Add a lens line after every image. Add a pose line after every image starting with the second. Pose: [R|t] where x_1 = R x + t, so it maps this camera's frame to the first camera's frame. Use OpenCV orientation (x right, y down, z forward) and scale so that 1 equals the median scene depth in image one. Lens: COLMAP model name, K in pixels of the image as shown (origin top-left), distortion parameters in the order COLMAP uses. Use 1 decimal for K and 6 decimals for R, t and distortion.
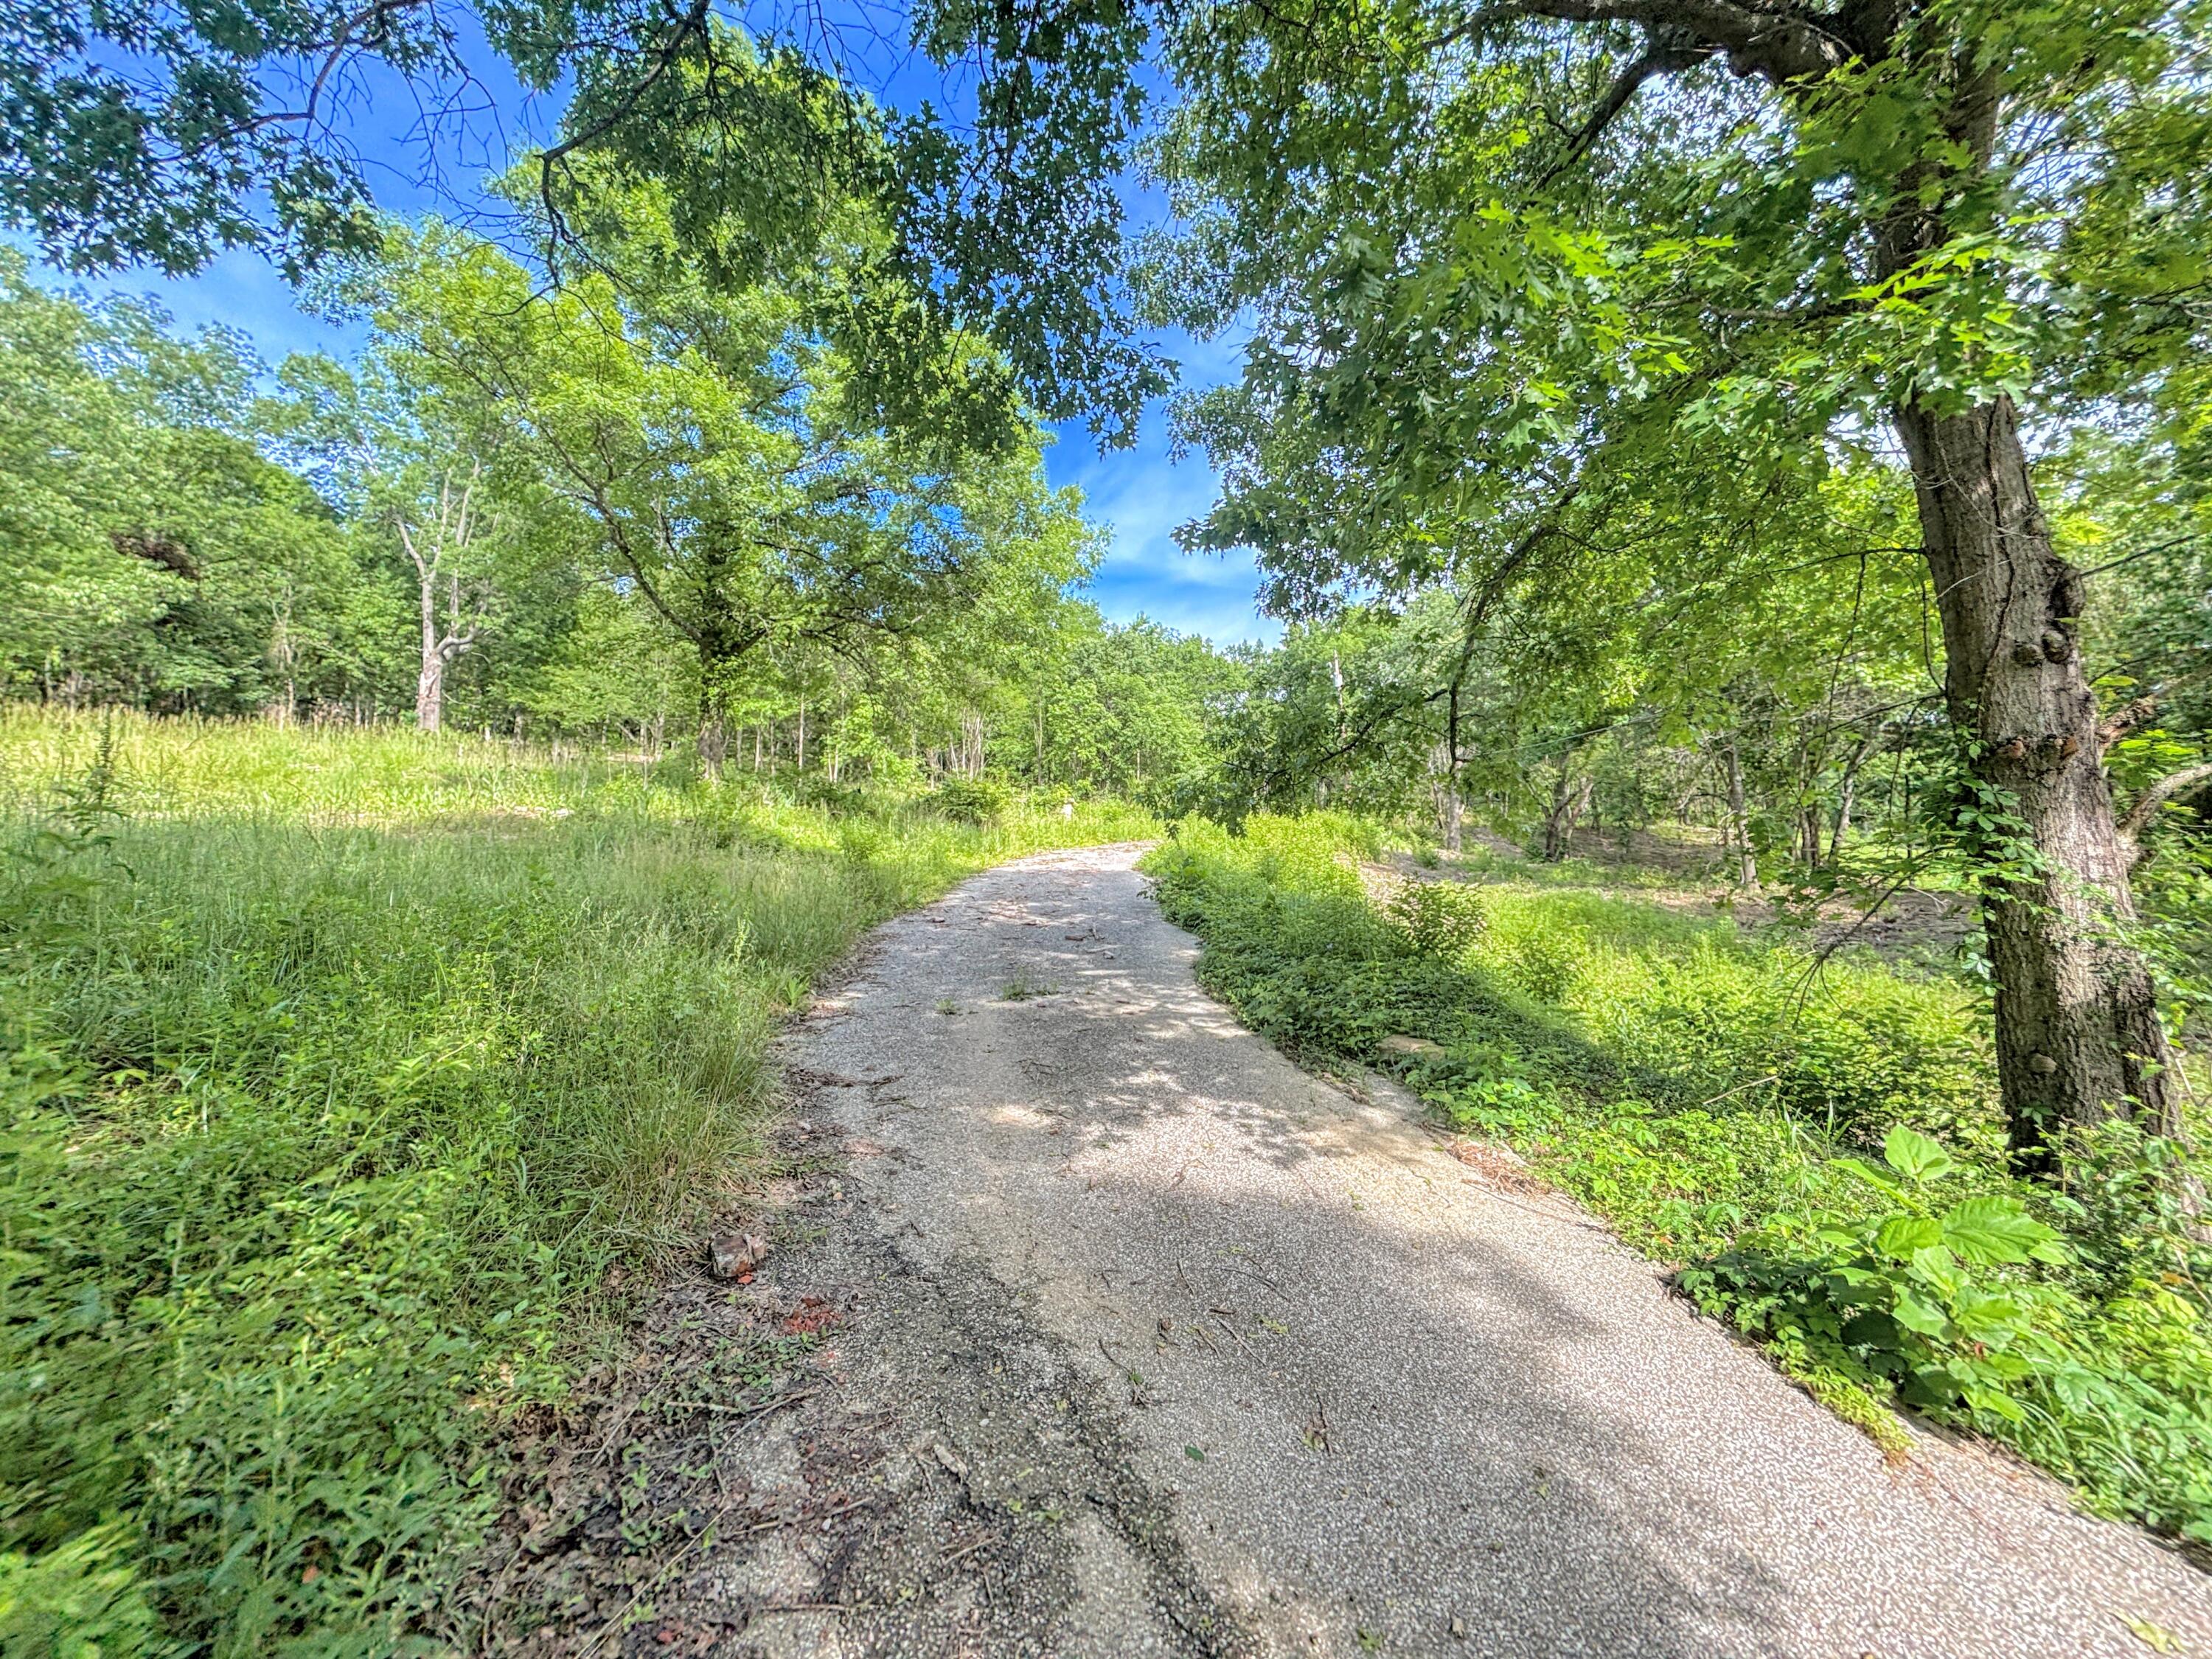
lens RADIAL K [[900.6, 0, 1106.0], [0, 900.6, 829.5], [0, 0, 1]] dist [0.000323, -0.000313]
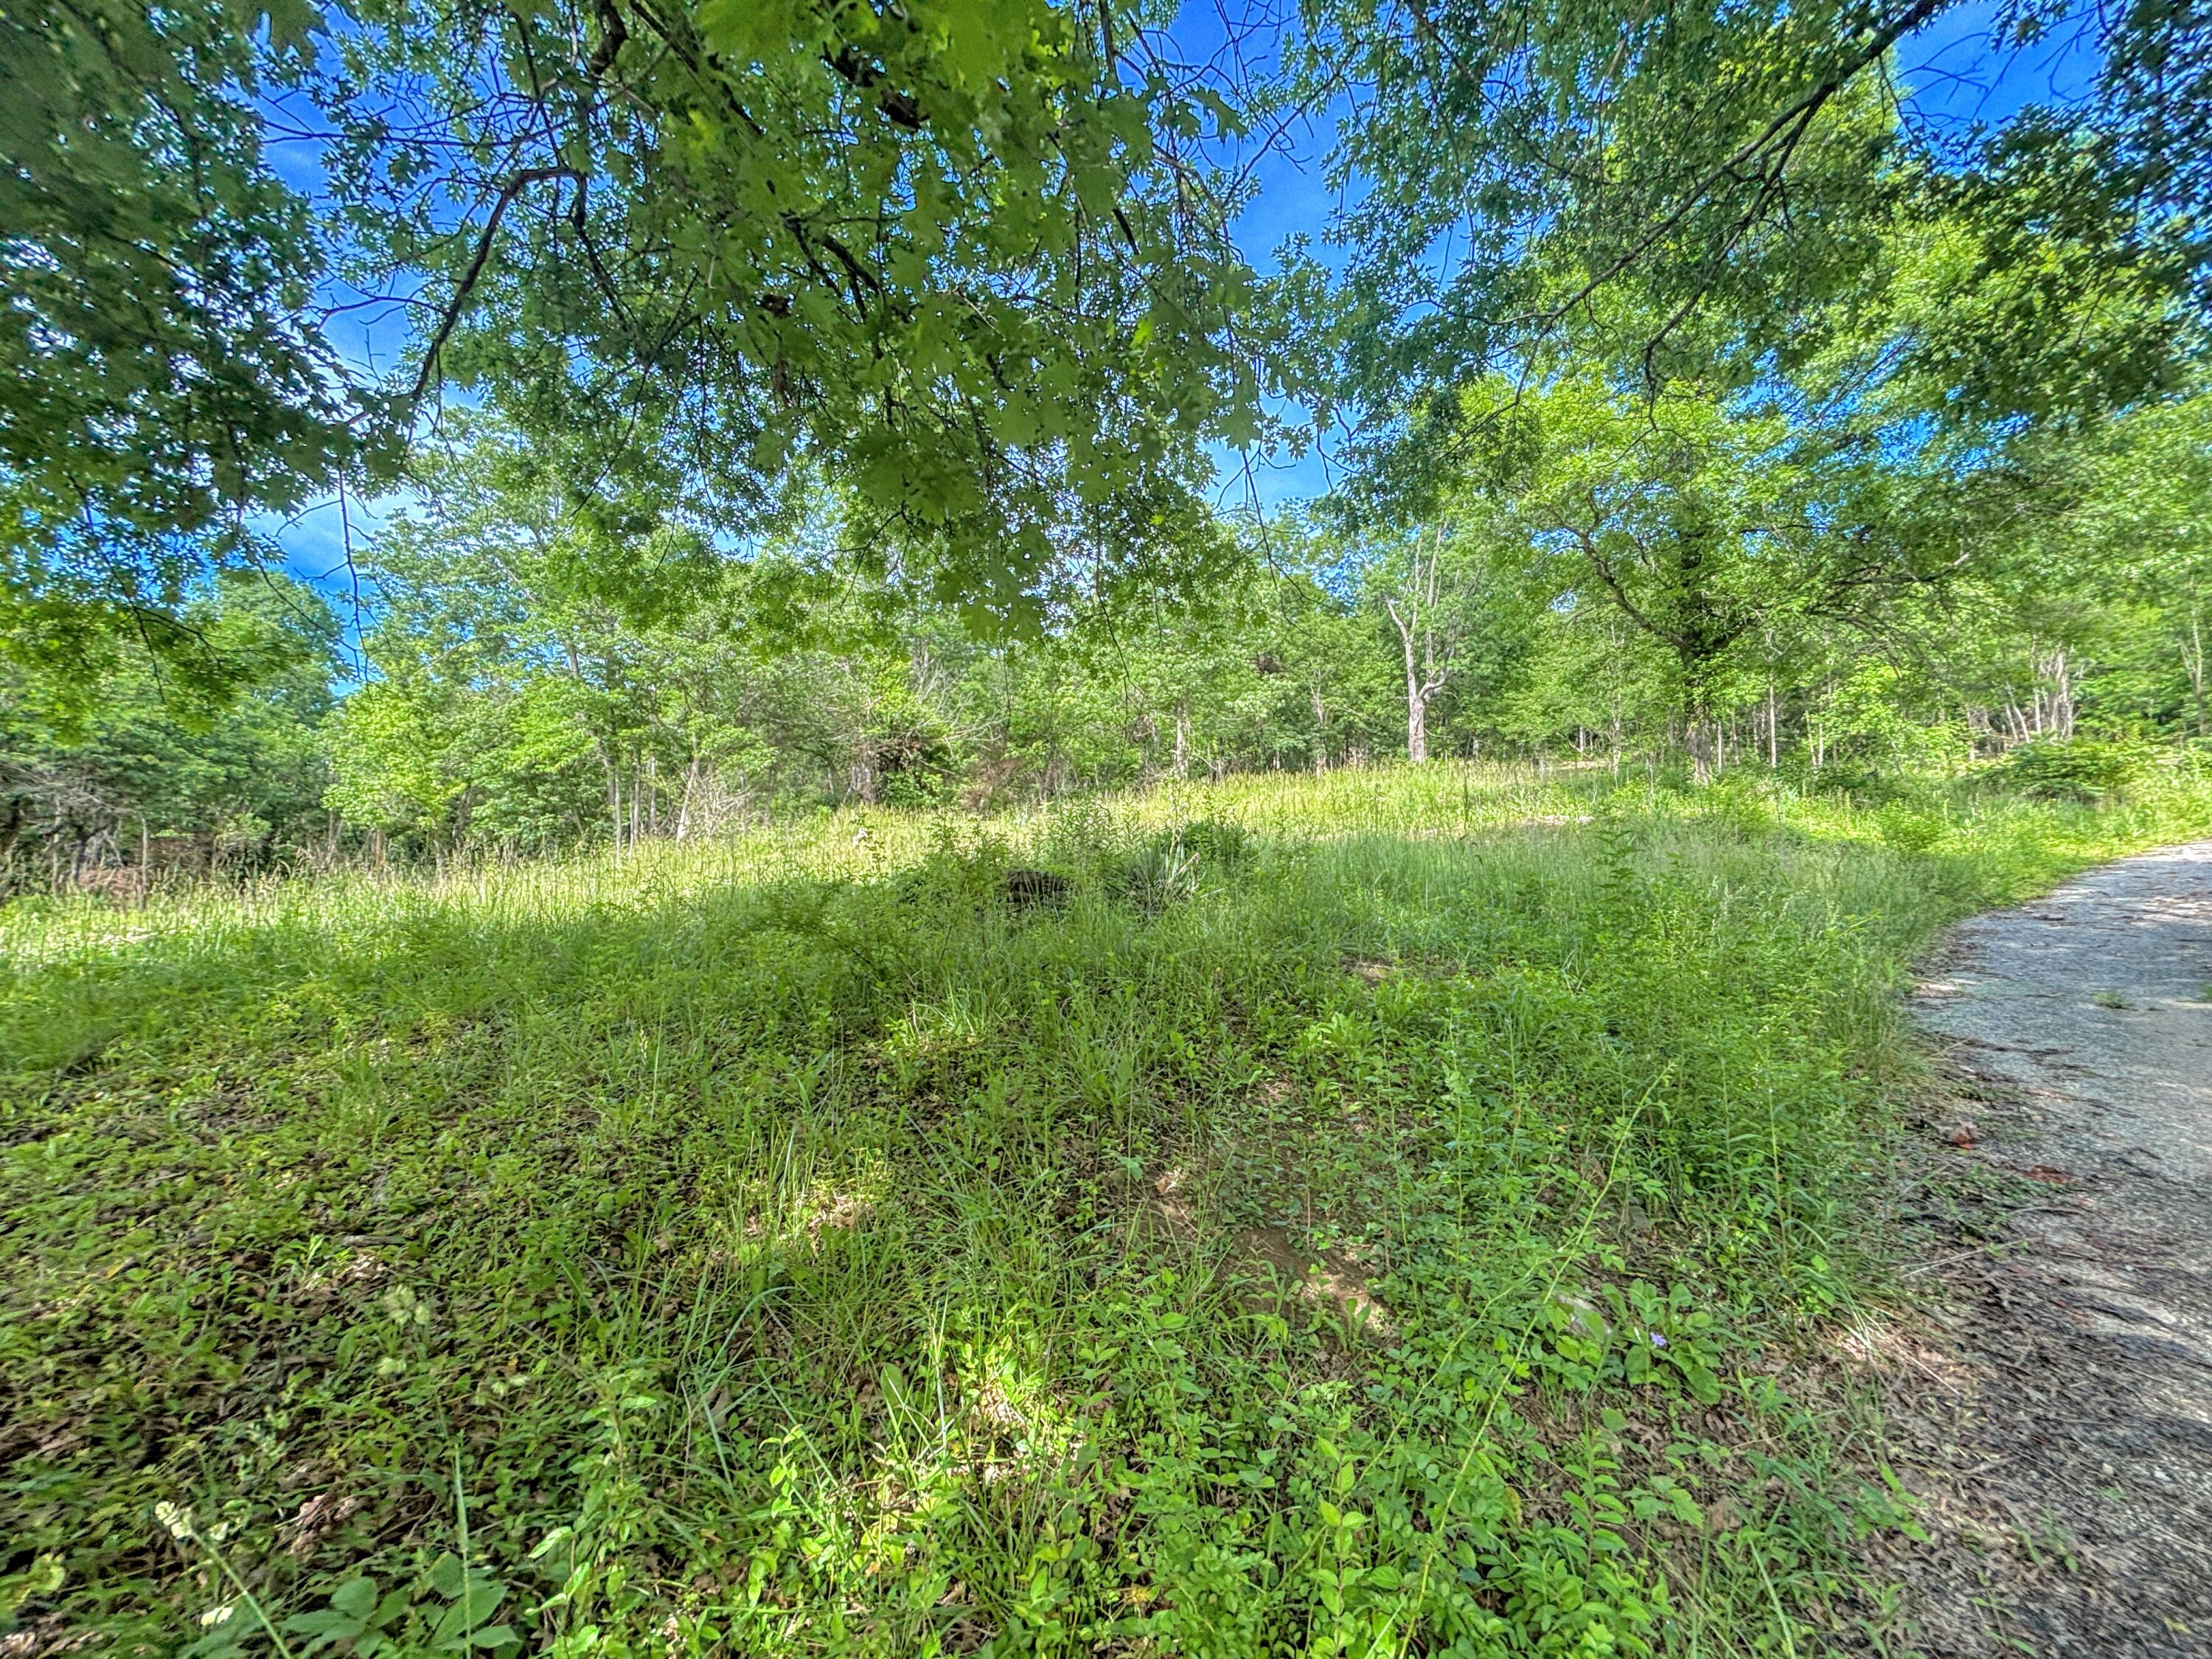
lens RADIAL K [[900.6, 0, 1106.0], [0, 900.6, 829.5], [0, 0, 1]] dist [0.000323, -0.000313]
pose [[0.575037, -0.056601, -0.816167, -0.003017], [0.050753, 0.998150, -0.033463, 0.001397], [0.816552, -0.022180, 0.576846, -0.128368]]
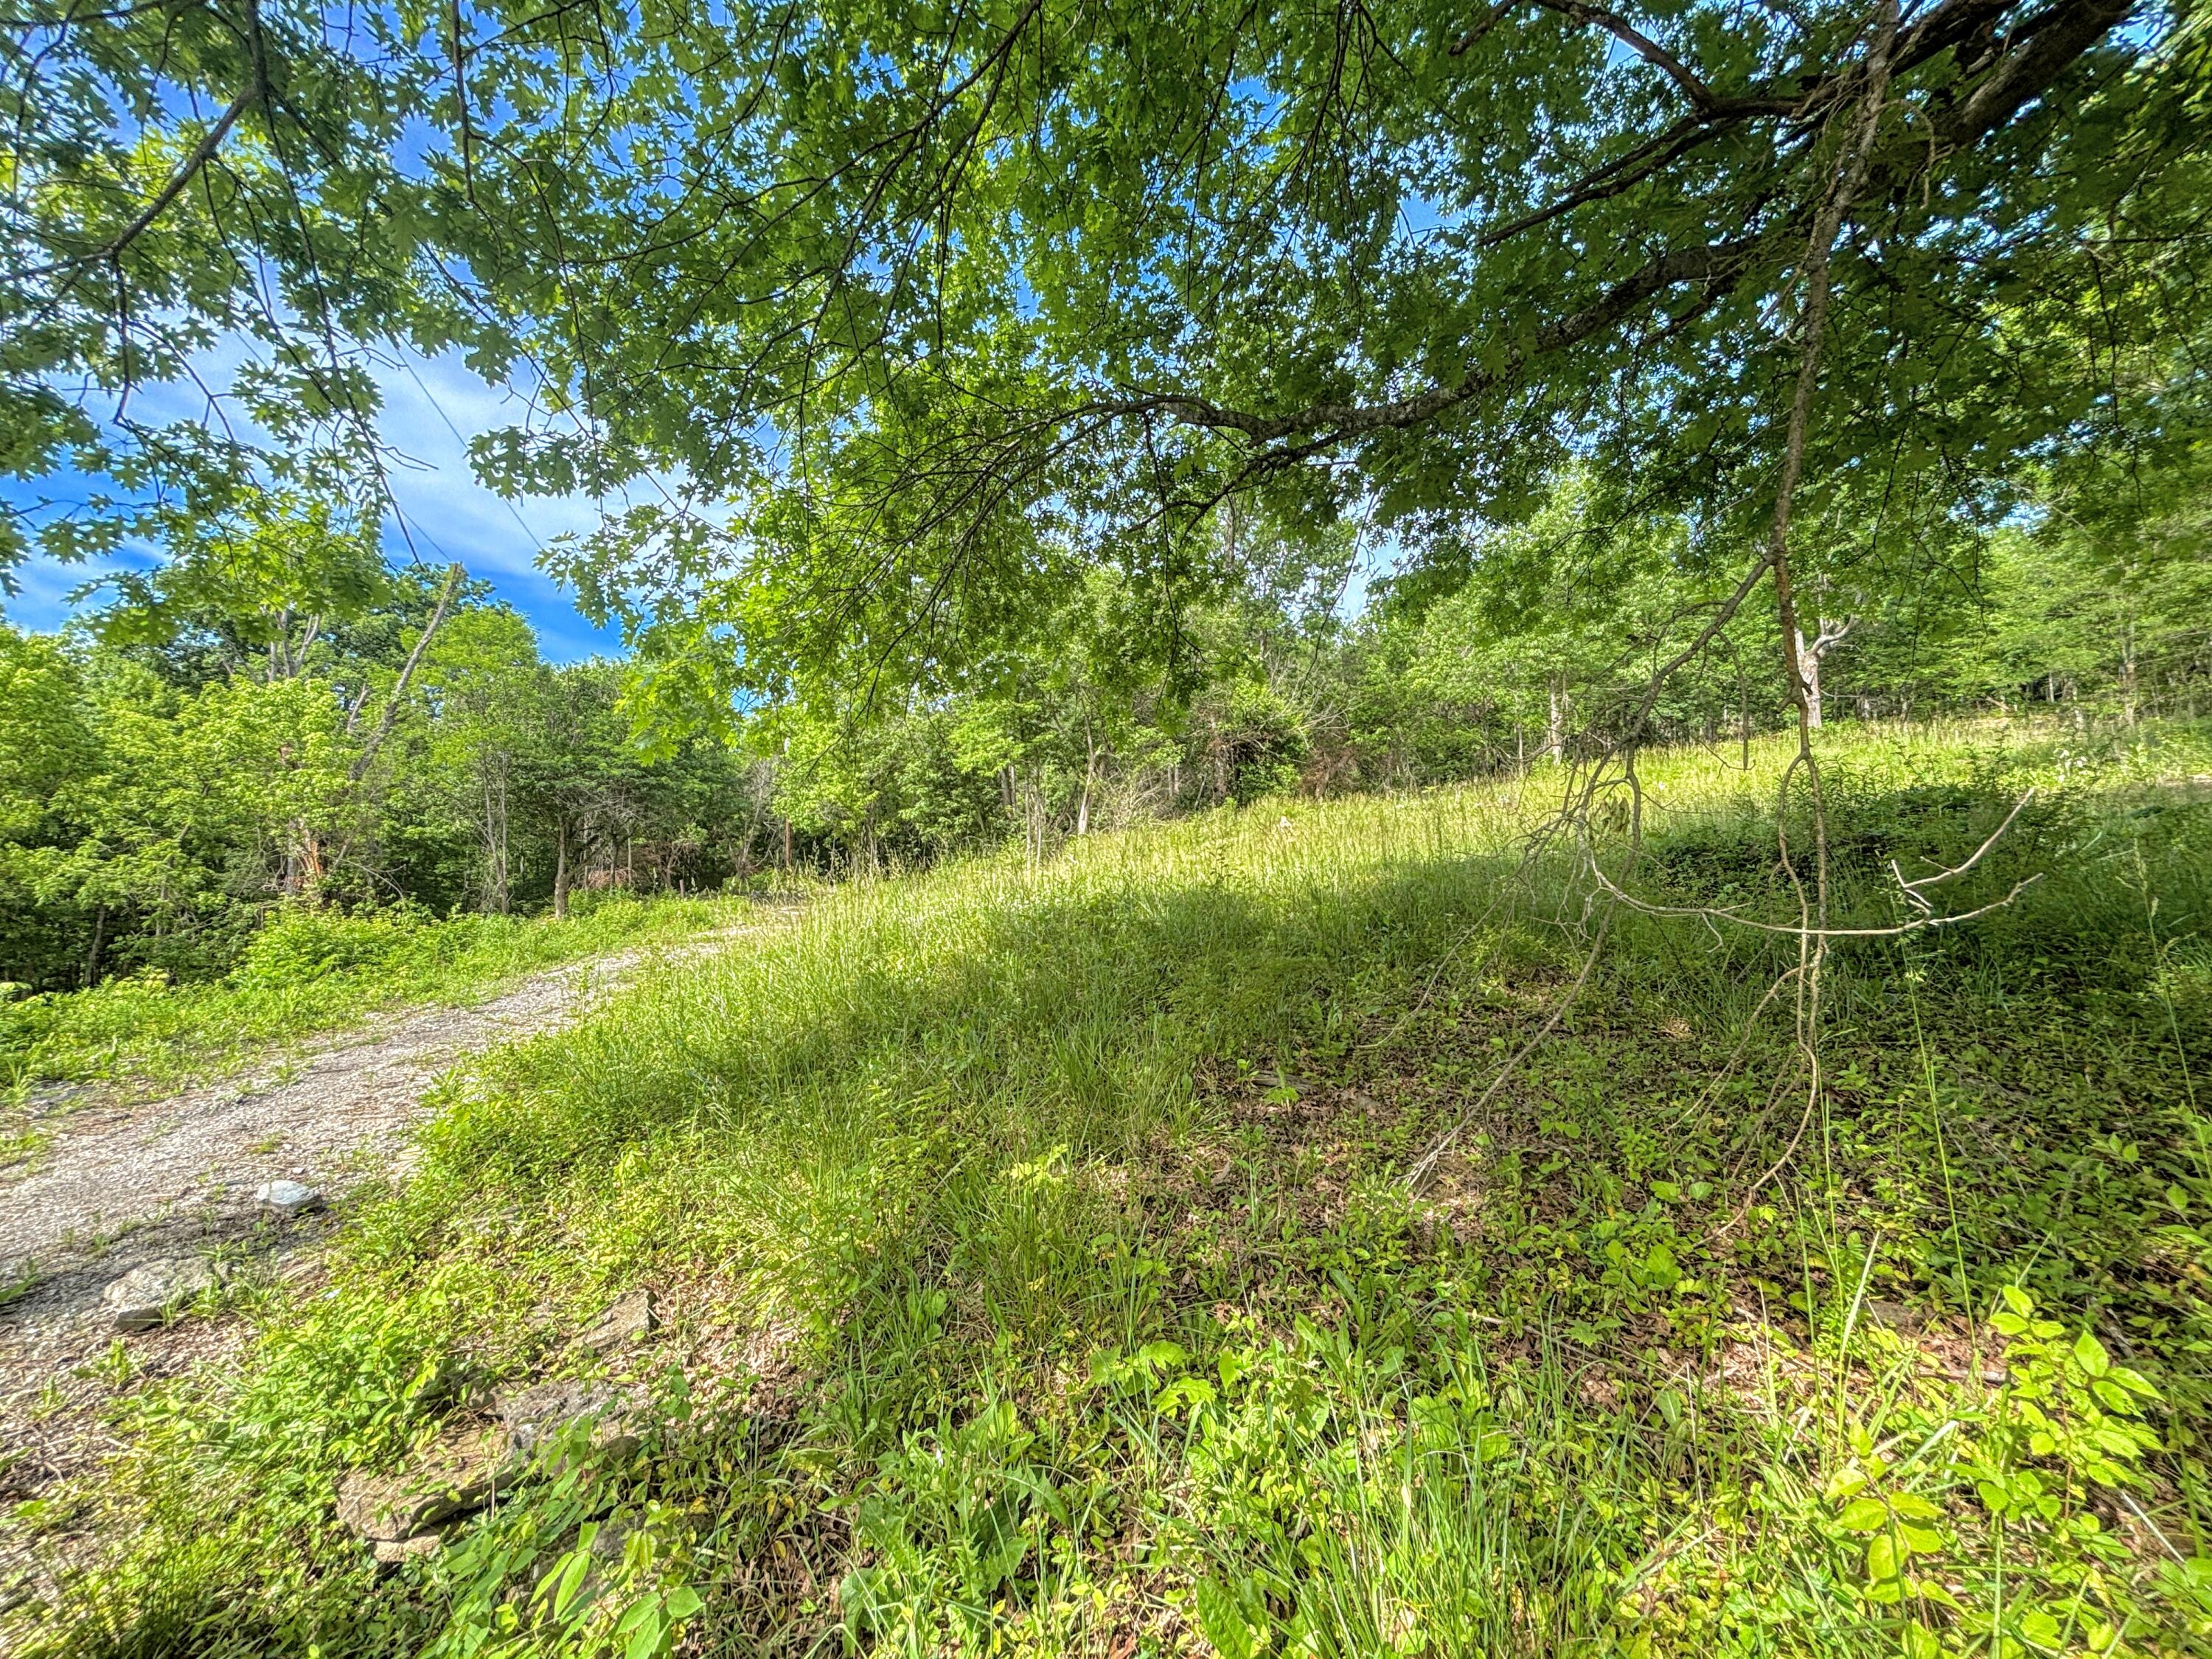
lens RADIAL K [[900.7, 0, 1096.5], [0, 900.7, 826.8], [0, 0, 1]] dist [-0.001332, -0.000197]
pose [[0.334967, -0.064809, -0.939998, -0.070587], [0.067606, 0.996713, -0.044629, -0.004614], [0.939801, -0.048600, 0.338248, -0.319809]]
